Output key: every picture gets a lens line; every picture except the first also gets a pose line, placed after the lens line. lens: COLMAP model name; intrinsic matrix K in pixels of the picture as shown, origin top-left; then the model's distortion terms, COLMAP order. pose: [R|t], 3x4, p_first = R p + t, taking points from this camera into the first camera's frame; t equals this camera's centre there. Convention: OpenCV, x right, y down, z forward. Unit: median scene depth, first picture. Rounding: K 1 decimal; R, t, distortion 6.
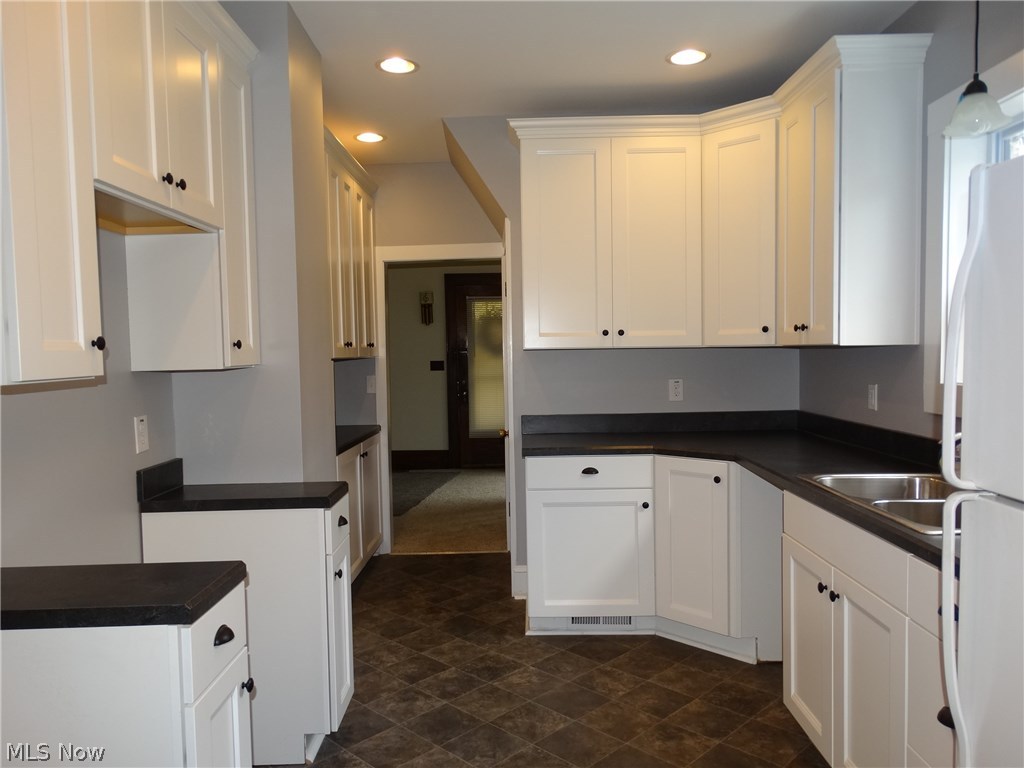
lens RADIAL K [[748.4, 0, 509.5], [0, 748.4, 389.7], [0, 0, 1]] dist [0.008931, 0.002335]
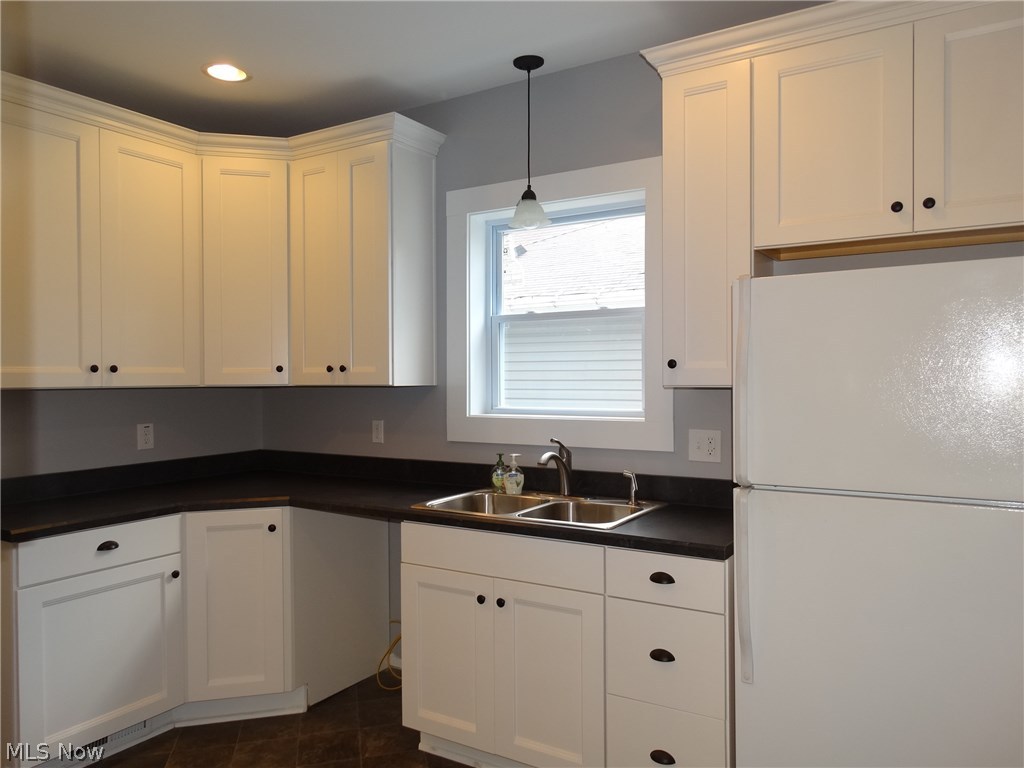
lens RADIAL K [[748.4, 0, 514.4], [0, 748.4, 386.9], [0, 0, 1]] dist [0.008931, 0.002335]
pose [[0.516945, -0.000899, 0.856018, -0.345421], [0.044579, 0.998671, -0.025872, -0.017562], [-0.854857, 0.051535, 0.516298, 0.227100]]
